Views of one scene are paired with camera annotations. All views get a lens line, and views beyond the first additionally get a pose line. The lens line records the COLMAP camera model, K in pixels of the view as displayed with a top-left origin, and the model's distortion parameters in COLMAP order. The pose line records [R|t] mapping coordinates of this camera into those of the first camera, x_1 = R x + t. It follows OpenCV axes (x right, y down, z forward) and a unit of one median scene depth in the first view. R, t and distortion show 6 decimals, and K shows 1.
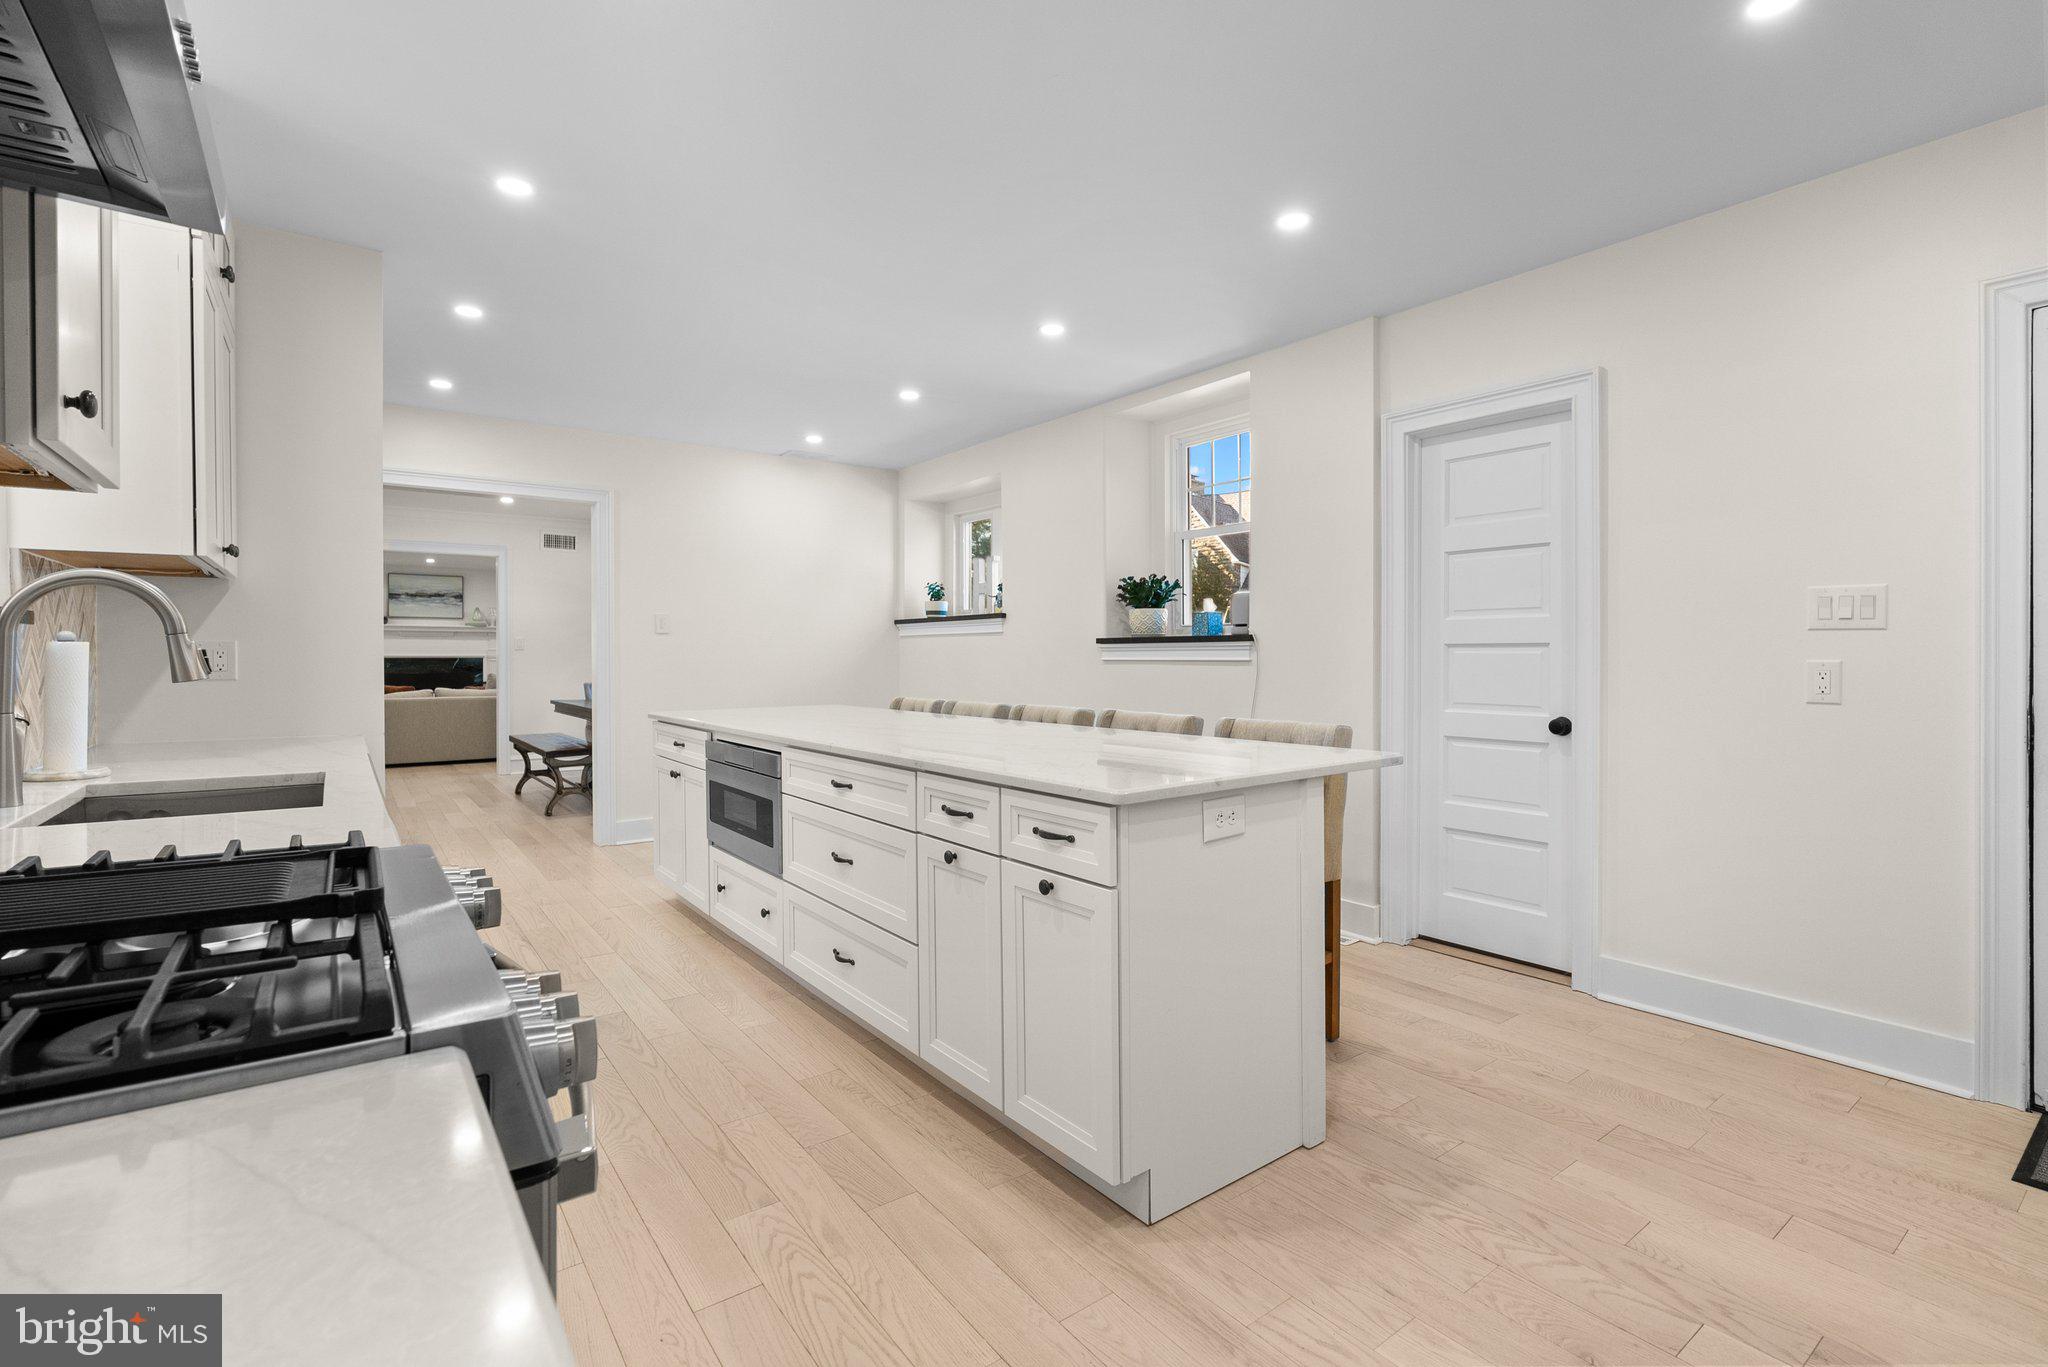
lens RADIAL K [[957.9, 0, 1035.9], [0, 957.9, 652.2], [0, 0, 1]] dist [-0.000024, 0.000270]
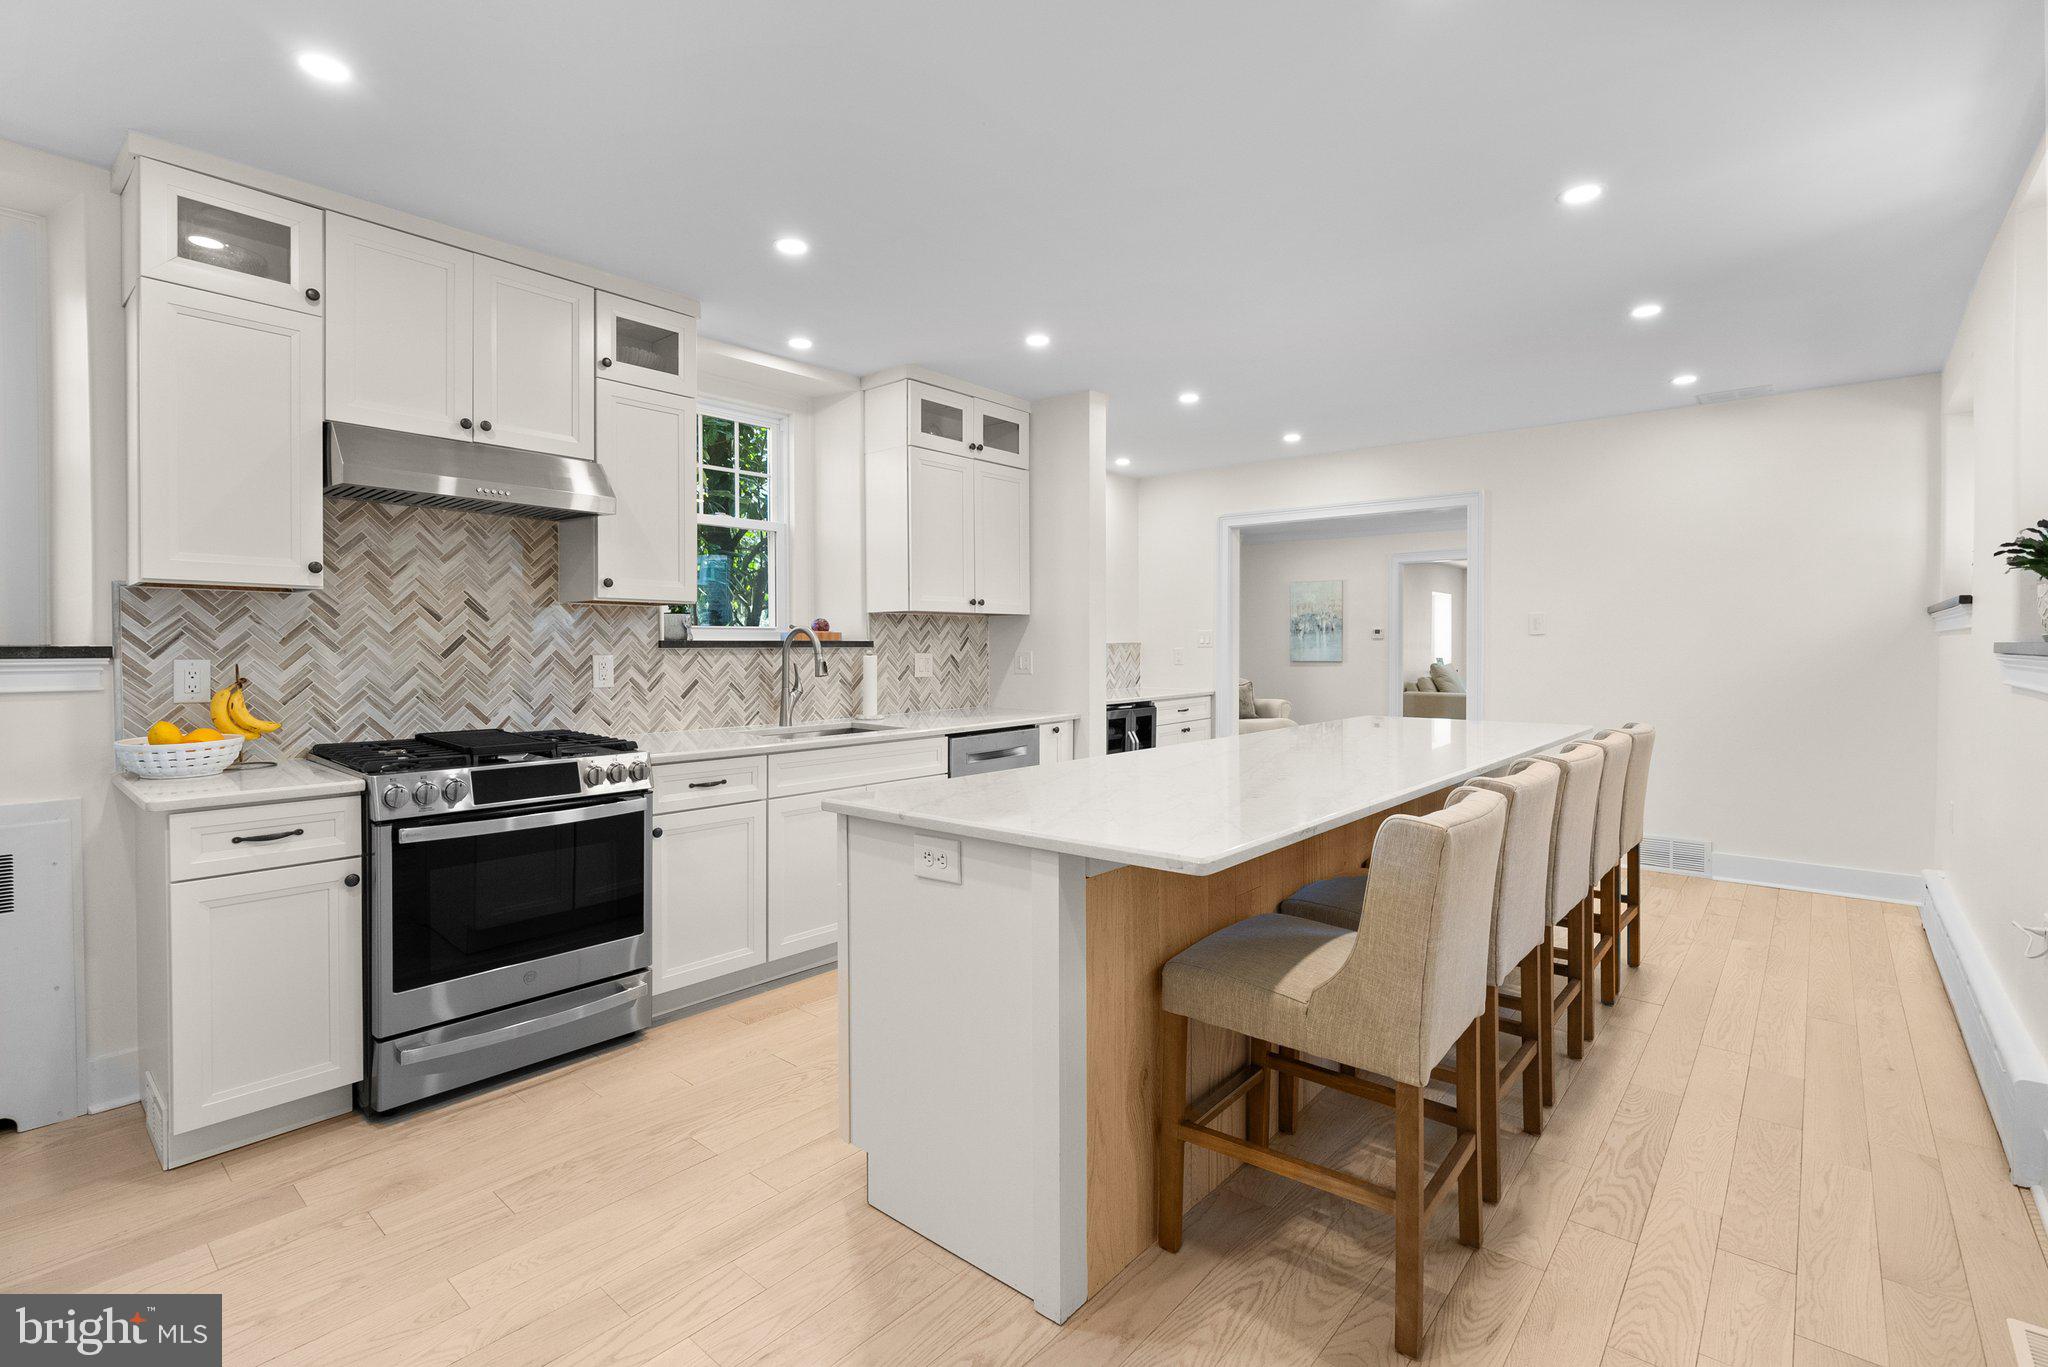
lens RADIAL K [[957.9, 0, 1035.9], [0, 957.9, 652.2], [0, 0, 1]] dist [-0.000024, 0.000270]
pose [[0.246377, 0.012420, -0.969094, 1.157058], [0.002396, 0.999907, 0.013425, -0.047334], [0.969171, -0.005630, 0.246324, 0.865692]]
